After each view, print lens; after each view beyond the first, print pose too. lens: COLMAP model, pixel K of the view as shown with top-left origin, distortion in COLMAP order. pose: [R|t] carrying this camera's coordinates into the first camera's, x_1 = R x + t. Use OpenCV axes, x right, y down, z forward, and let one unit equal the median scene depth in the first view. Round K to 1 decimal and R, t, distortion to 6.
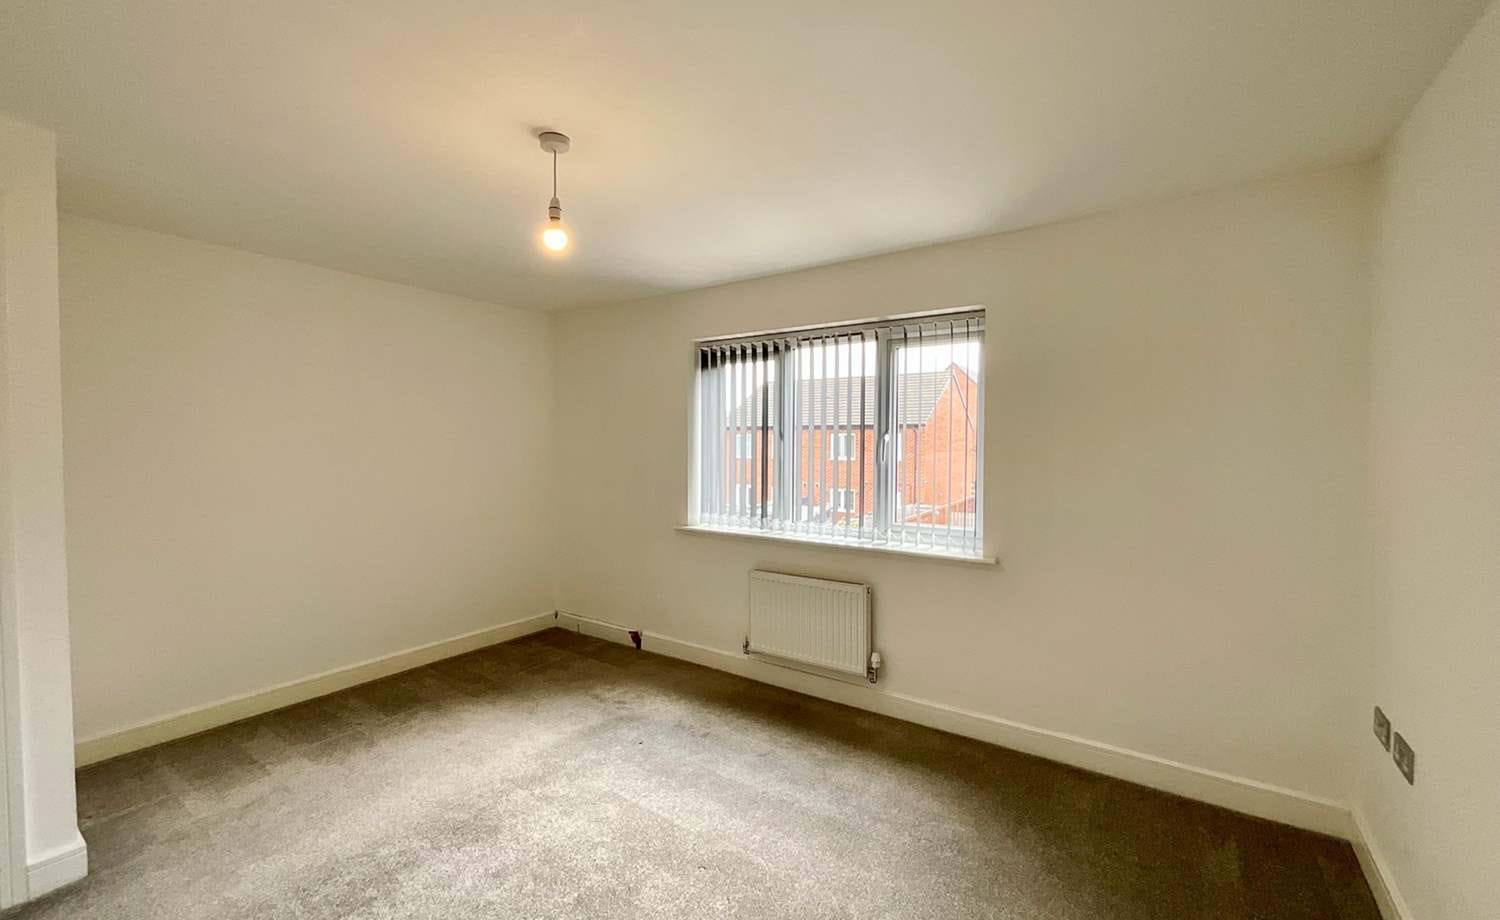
lens RADIAL K [[610.4, 0, 746.1], [0, 610.4, 463.8], [0, 0, 1]] dist [0.001559, 0.000245]
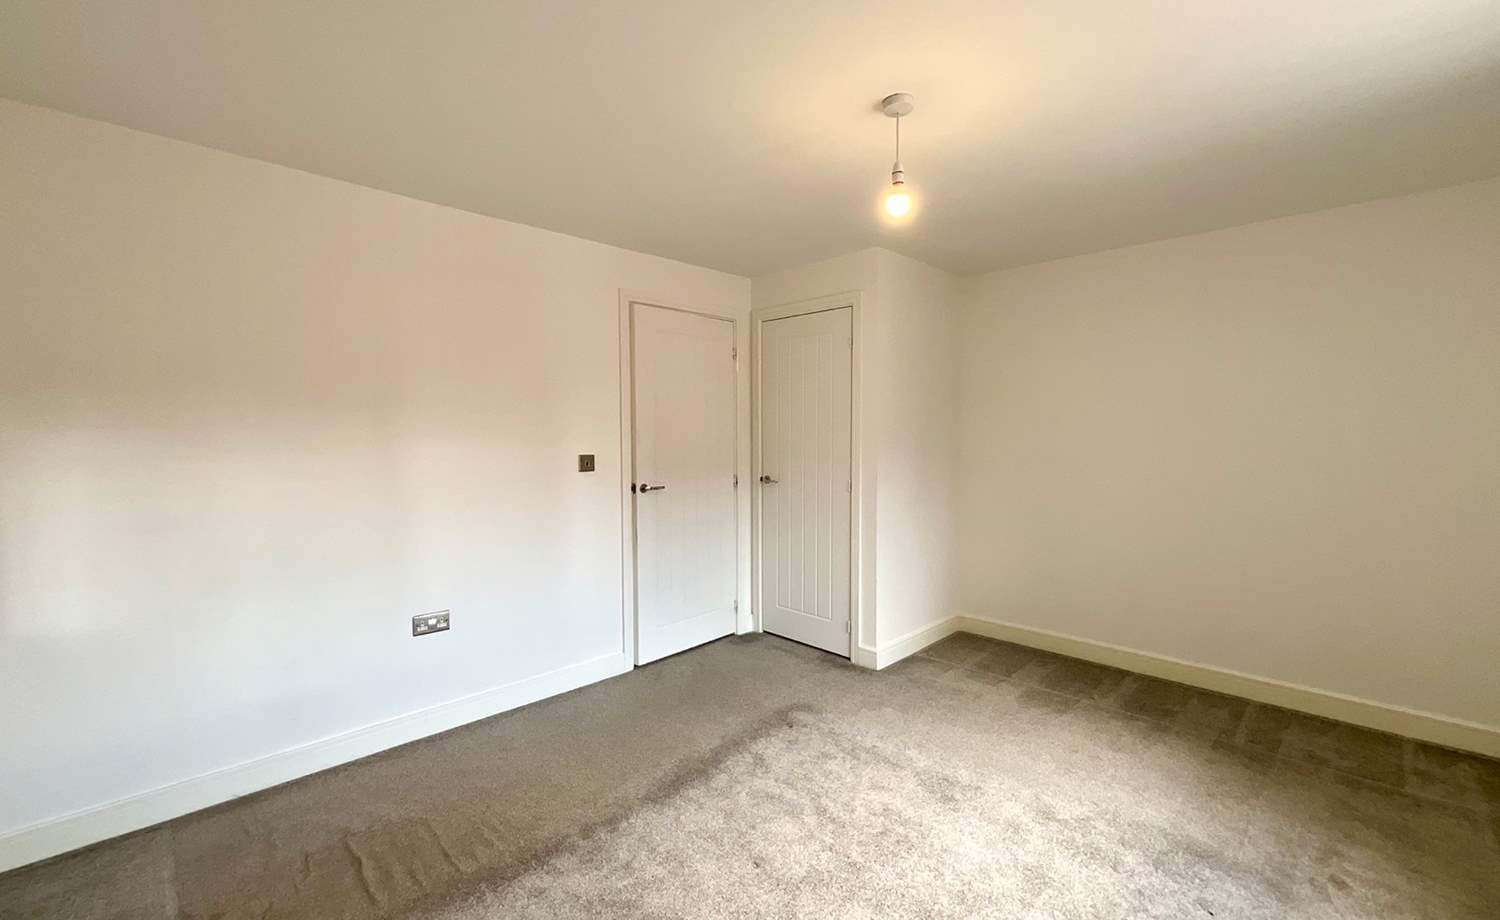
lens RADIAL K [[610.4, 0, 746.1], [0, 610.4, 463.8], [0, 0, 1]] dist [0.001559, 0.000245]
pose [[-0.176721, 0.051090, -0.982934, 0.459670], [-0.031978, 0.997827, 0.057613, -0.002109], [0.983741, 0.041613, -0.174704, 0.618177]]
